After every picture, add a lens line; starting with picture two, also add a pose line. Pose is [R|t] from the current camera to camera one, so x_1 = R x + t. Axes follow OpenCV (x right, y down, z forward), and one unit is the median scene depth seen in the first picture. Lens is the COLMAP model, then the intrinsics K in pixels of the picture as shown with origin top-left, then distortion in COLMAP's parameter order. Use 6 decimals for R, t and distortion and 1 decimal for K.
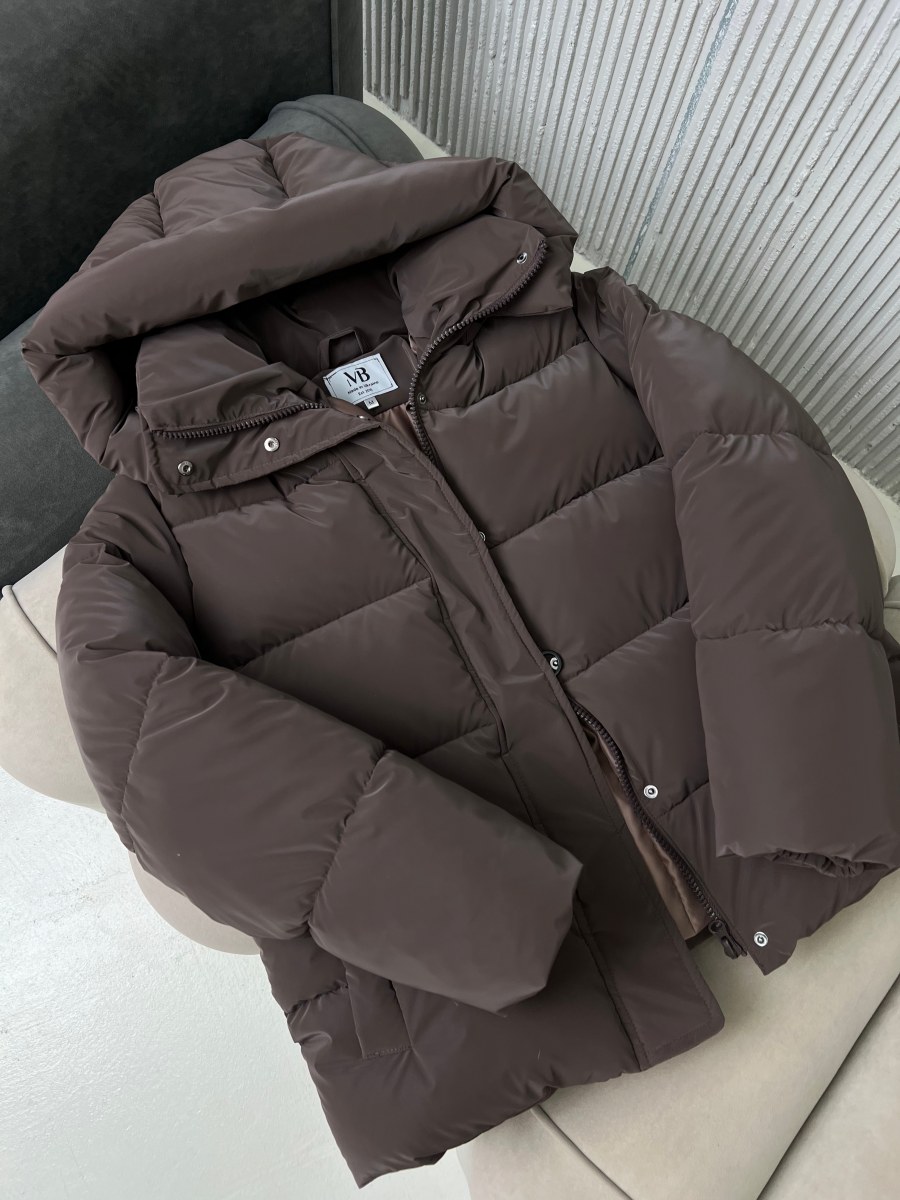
lens RADIAL K [[914.4, 0, 451.8], [0, 914.4, 606.0], [0, 0, 1]] dist [0.046636, -0.055348]
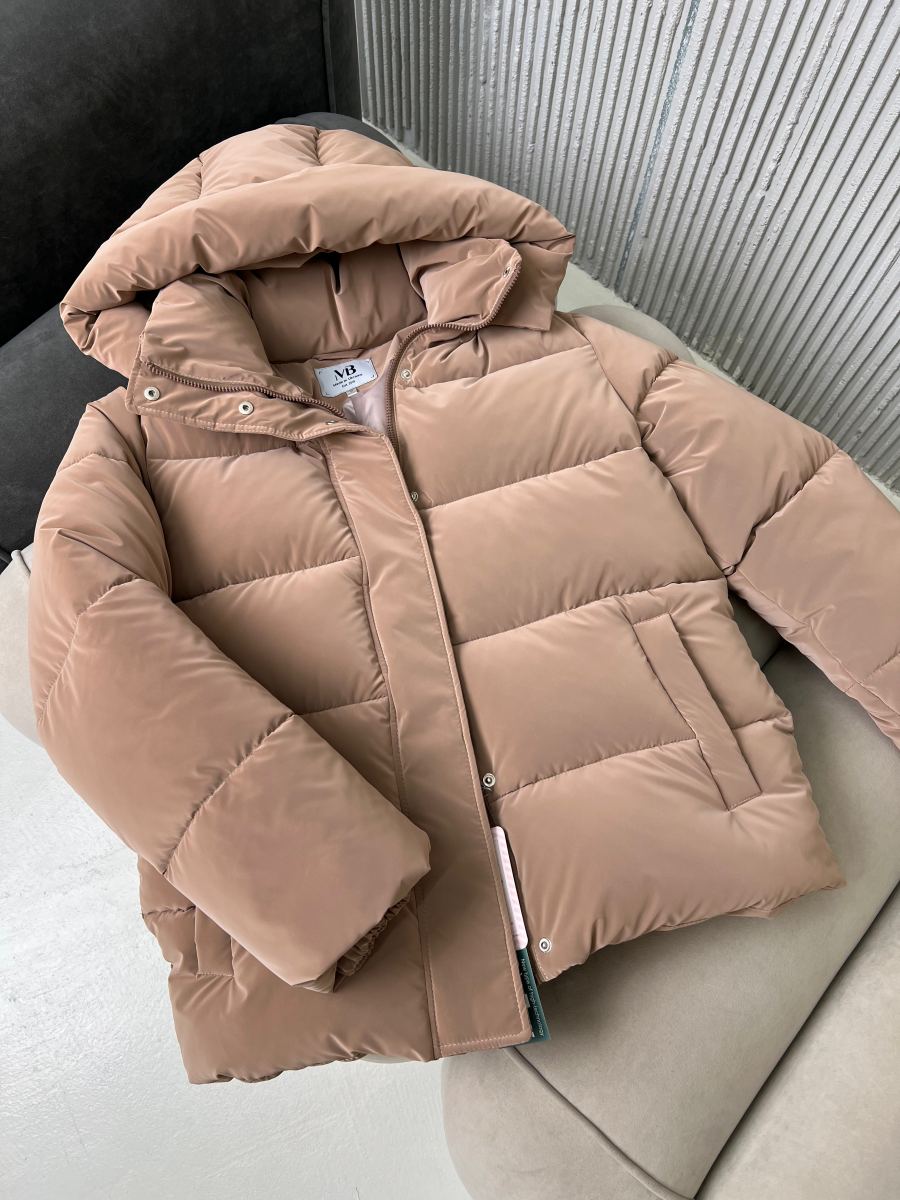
lens RADIAL K [[914.4, 0, 445.1], [0, 914.4, 590.5], [0, 0, 1]] dist [0.046636, -0.055348]
pose [[0.998350, -0.011941, -0.056158, 0.078355], [0.007769, 0.997234, -0.073921, 0.109072], [0.056885, 0.073363, 0.995682, -0.042146]]
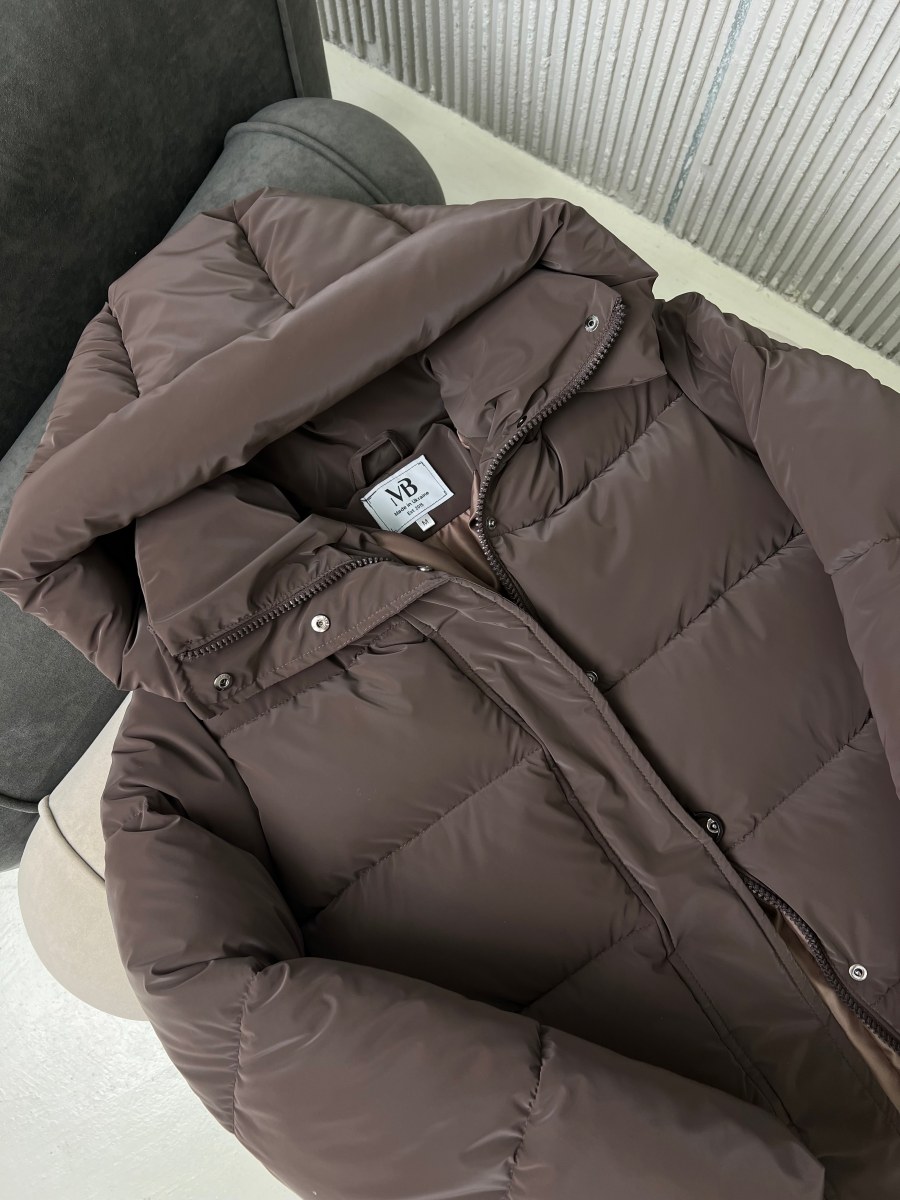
lens RADIAL K [[914.4, 0, 451.2], [0, 914.4, 606.8], [0, 0, 1]] dist [0.046636, -0.055348]
pose [[0.984386, -0.167327, -0.054639, -0.033268], [0.172738, 0.977983, 0.117096, -0.234293], [0.033842, -0.124706, 0.991616, 0.189303]]
